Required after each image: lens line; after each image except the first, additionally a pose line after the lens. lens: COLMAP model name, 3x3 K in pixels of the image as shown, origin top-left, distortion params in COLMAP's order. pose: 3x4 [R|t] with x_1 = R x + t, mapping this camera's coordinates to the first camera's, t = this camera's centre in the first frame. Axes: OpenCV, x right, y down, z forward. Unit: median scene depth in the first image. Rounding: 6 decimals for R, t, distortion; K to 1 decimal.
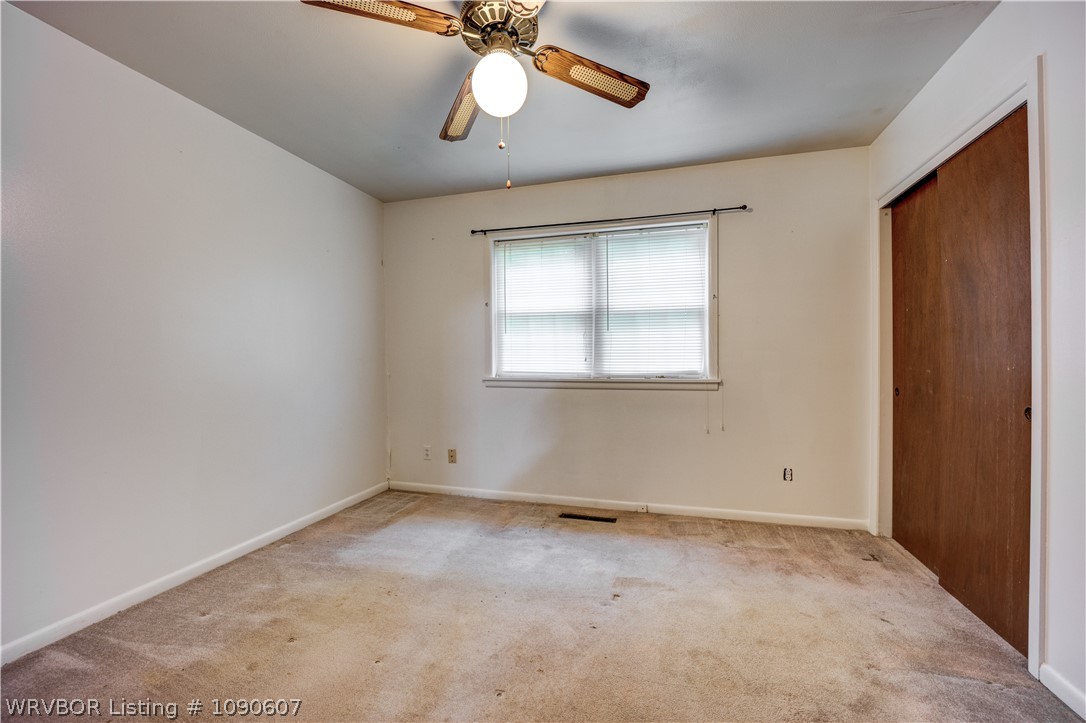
lens RADIAL K [[441.4, 0, 539.6], [0, 441.4, 364.1], [0, 0, 1]] dist [-0.022491, 0.000369]
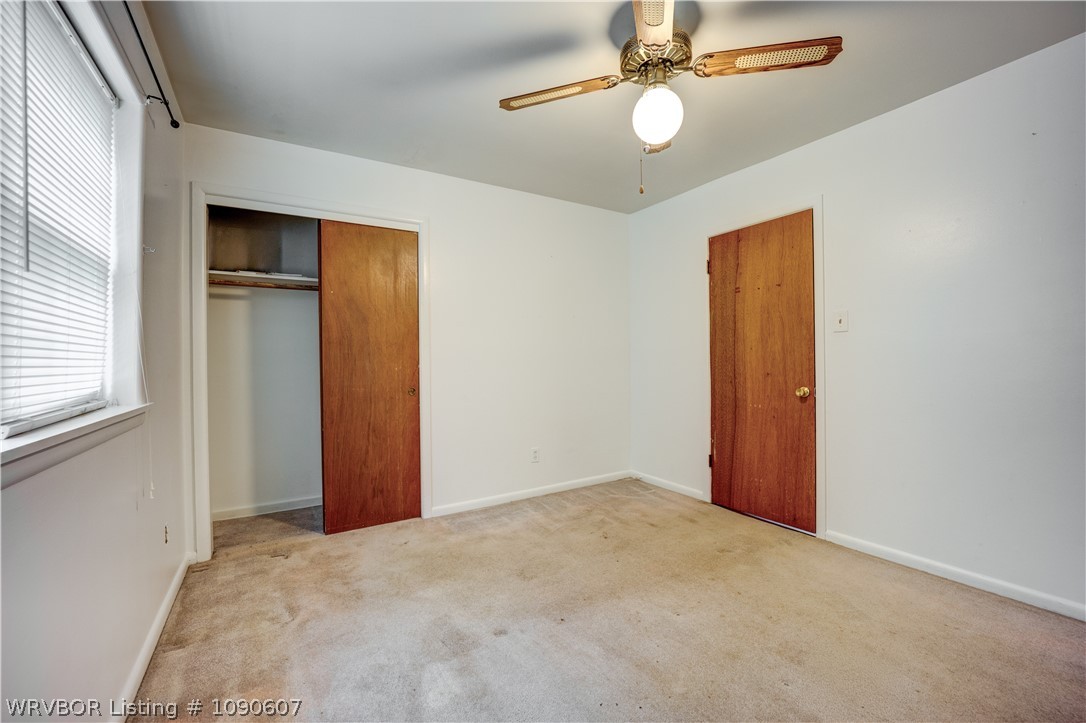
lens RADIAL K [[441.4, 0, 539.6], [0, 441.4, 364.1], [0, 0, 1]] dist [-0.022491, 0.000369]
pose [[-0.746108, 0.007599, 0.665782, -0.467445], [0.020525, 0.999722, 0.011590, -0.014833], [-0.665509, 0.022312, -0.746056, 1.590973]]
